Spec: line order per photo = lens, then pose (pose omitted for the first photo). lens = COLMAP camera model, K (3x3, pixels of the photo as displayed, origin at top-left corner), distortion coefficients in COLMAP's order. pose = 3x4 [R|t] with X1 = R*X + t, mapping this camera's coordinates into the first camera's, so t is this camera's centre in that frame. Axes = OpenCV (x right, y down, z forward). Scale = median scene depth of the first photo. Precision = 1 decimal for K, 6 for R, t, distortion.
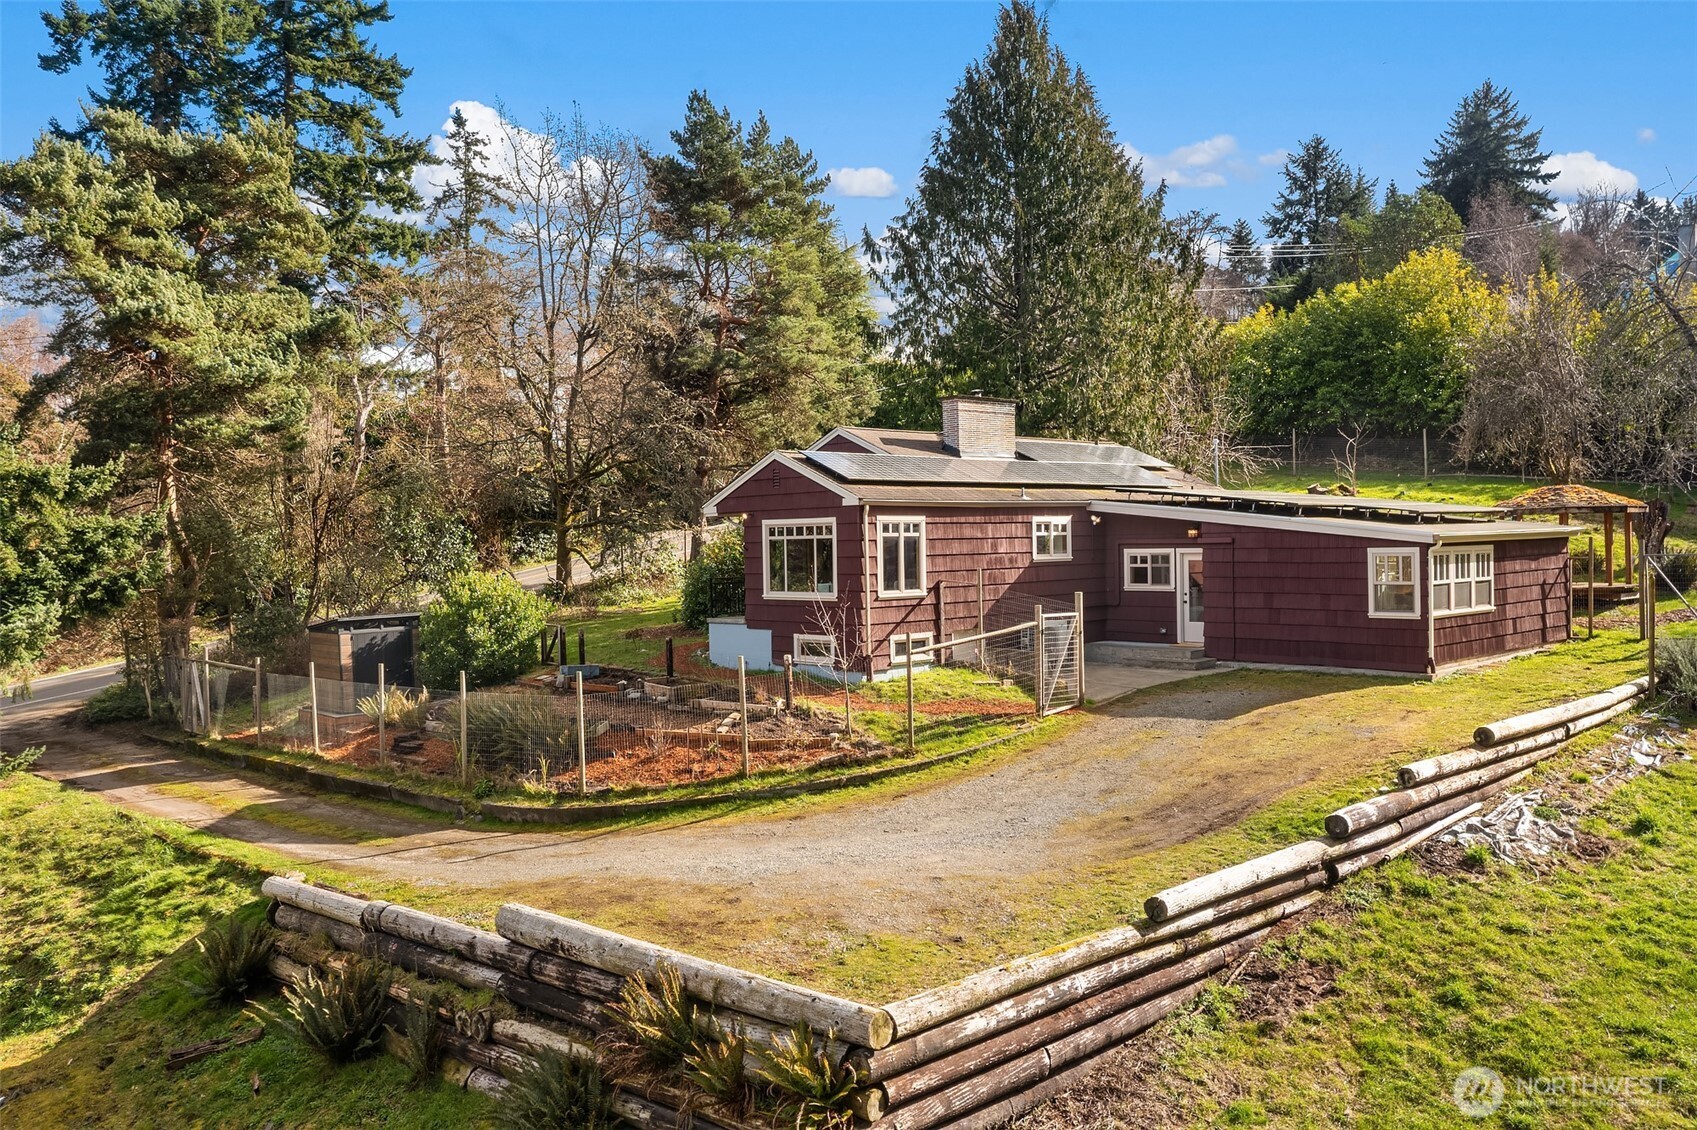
lens RADIAL K [[1376.3, 0, 832.2], [0, 1376.3, 552.2], [0, 0, 1]] dist [-0.049922, 0.053164]
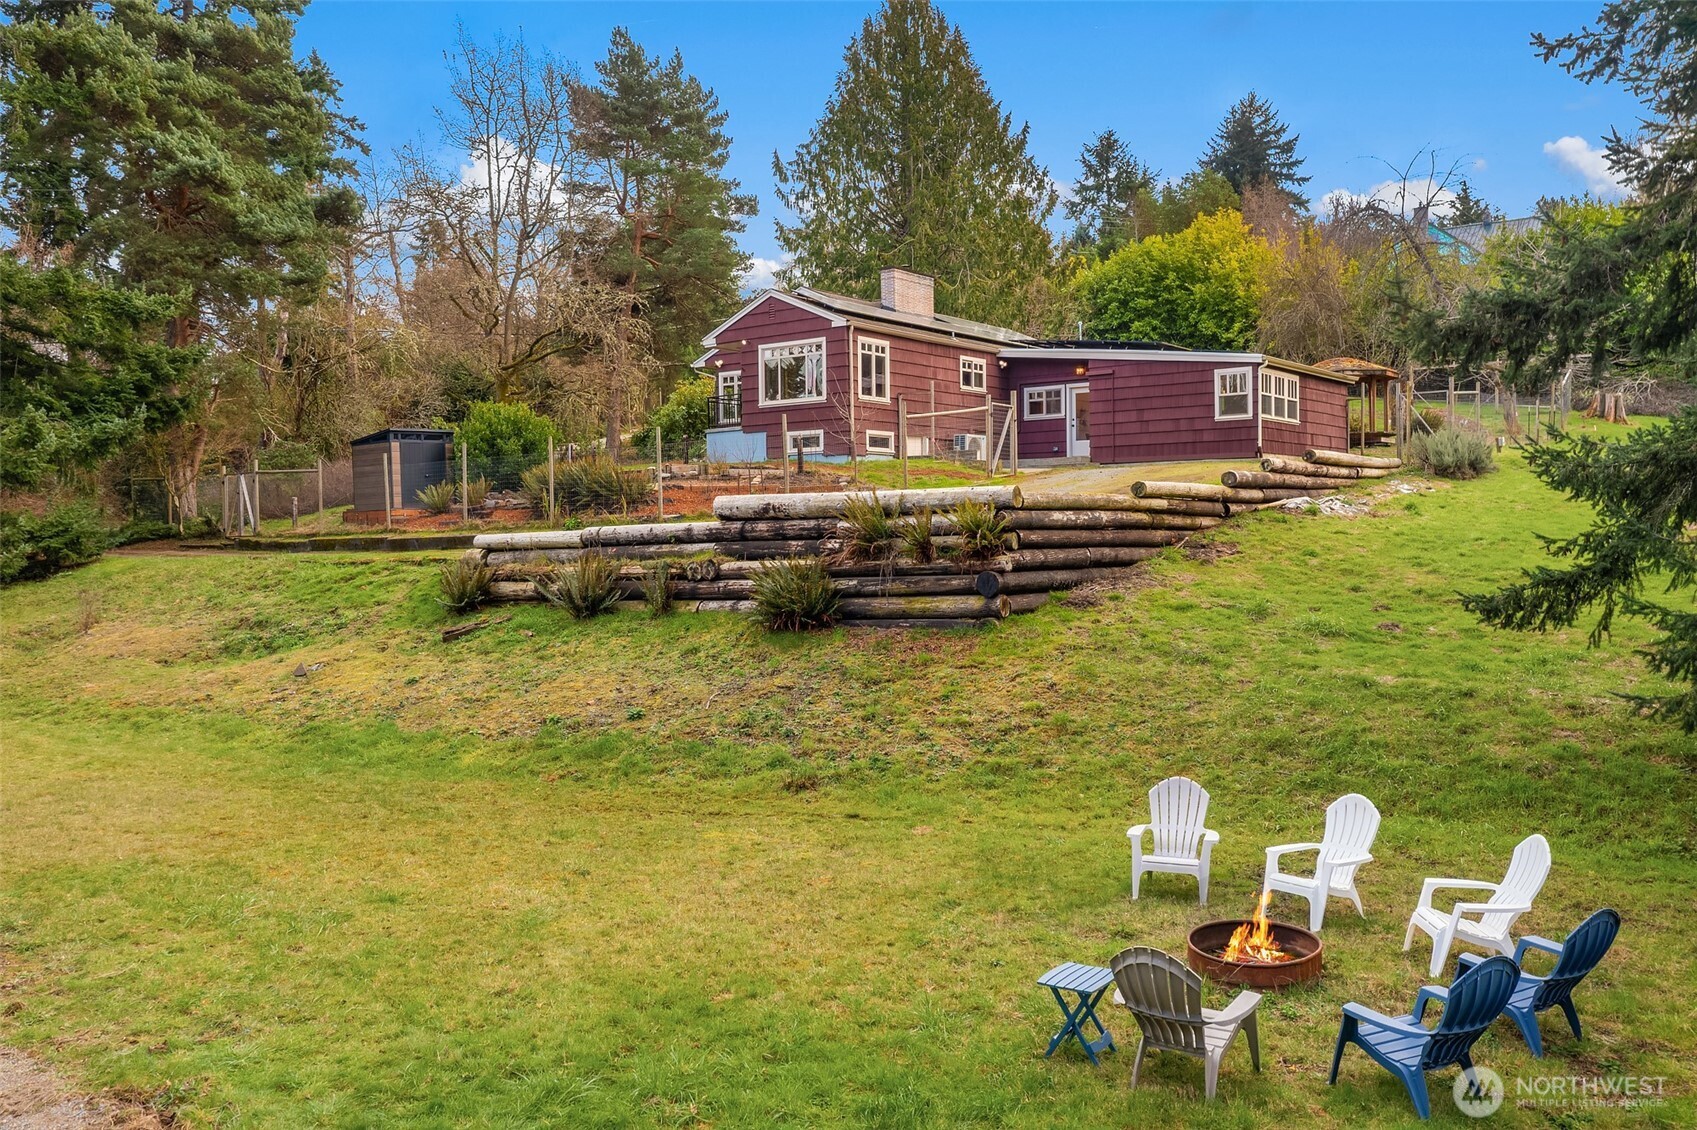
lens RADIAL K [[1389.6, 0, 848.5], [0, 1389.6, 565.0], [0, 0, 1]] dist [-0.034990, -0.008337]
pose [[0.984619, 0.003329, 0.174681, -0.175238], [-0.004630, 0.999964, 0.007043, 0.155092], [-0.174652, -0.007743, 0.984600, -0.249440]]
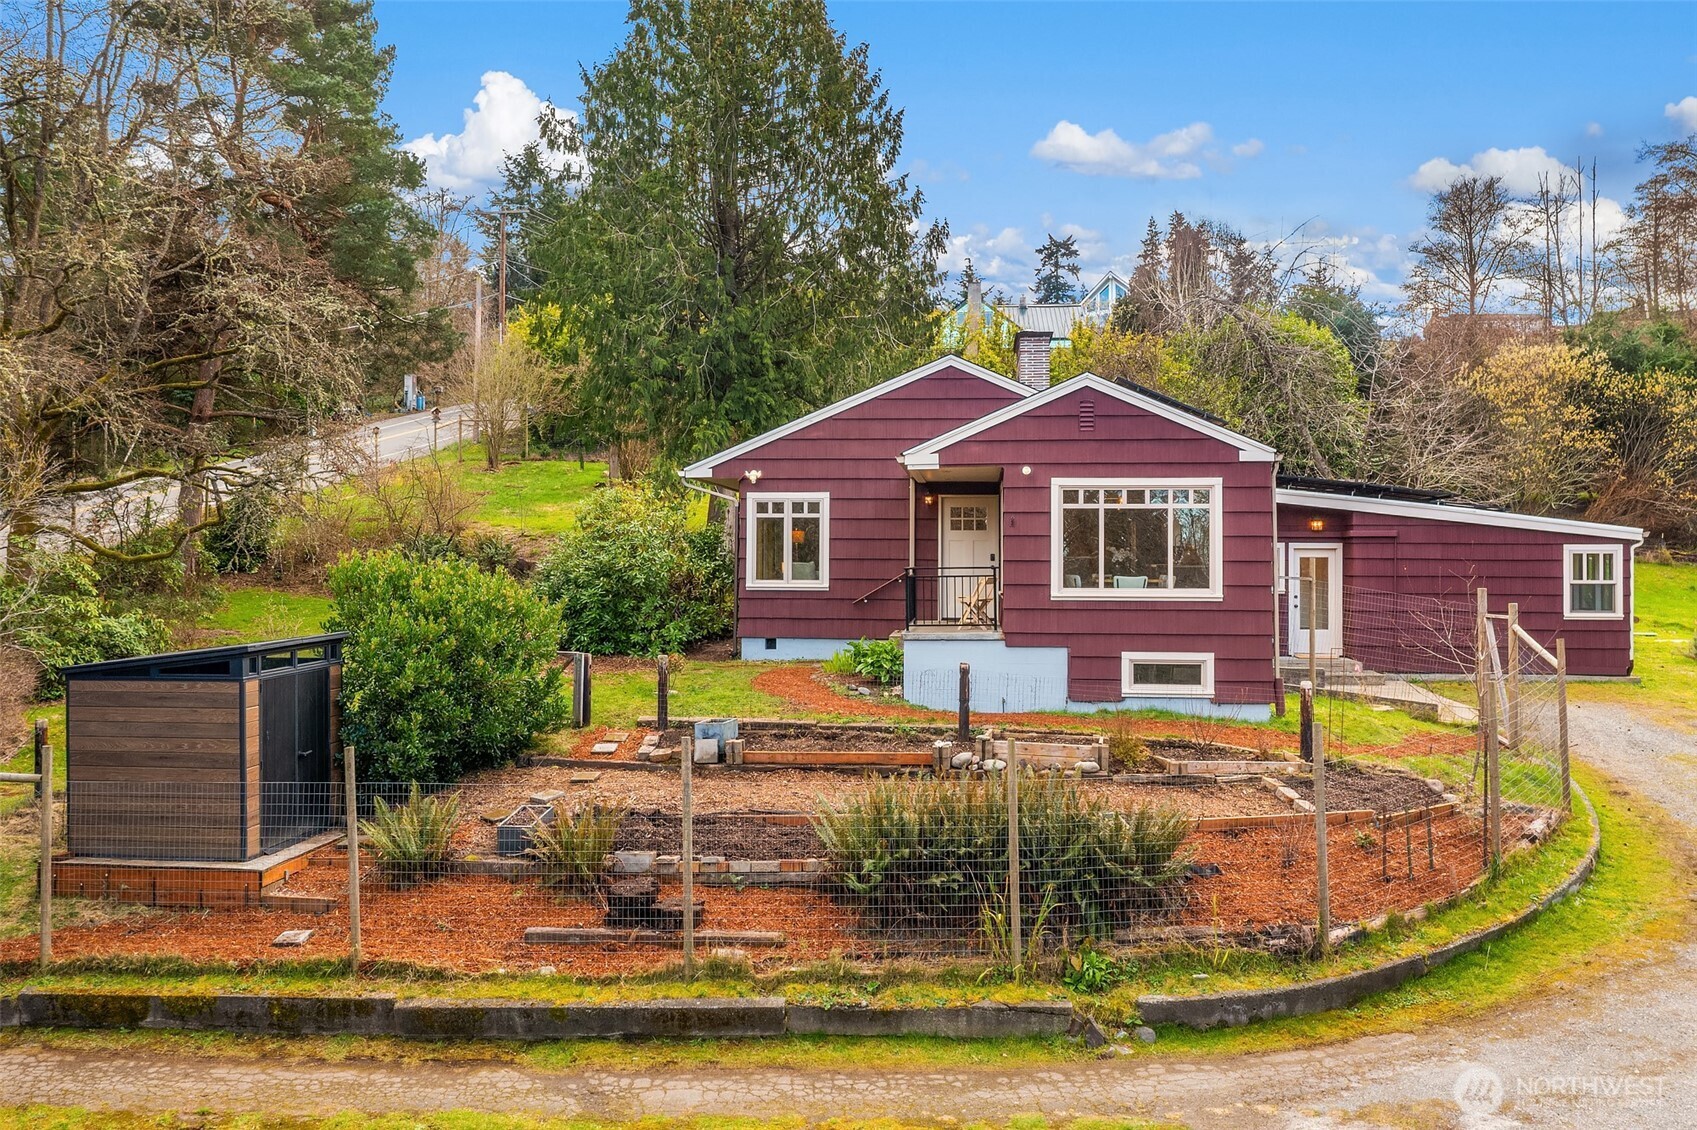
lens RADIAL K [[1376.3, 0, 832.2], [0, 1376.3, 552.2], [0, 0, 1]] dist [-0.049922, 0.053164]
pose [[0.745715, 0.024579, 0.665811, -0.508741], [-0.011733, 0.999649, -0.023762, 0.025660], [-0.666162, 0.009907, 0.745742, 0.540201]]
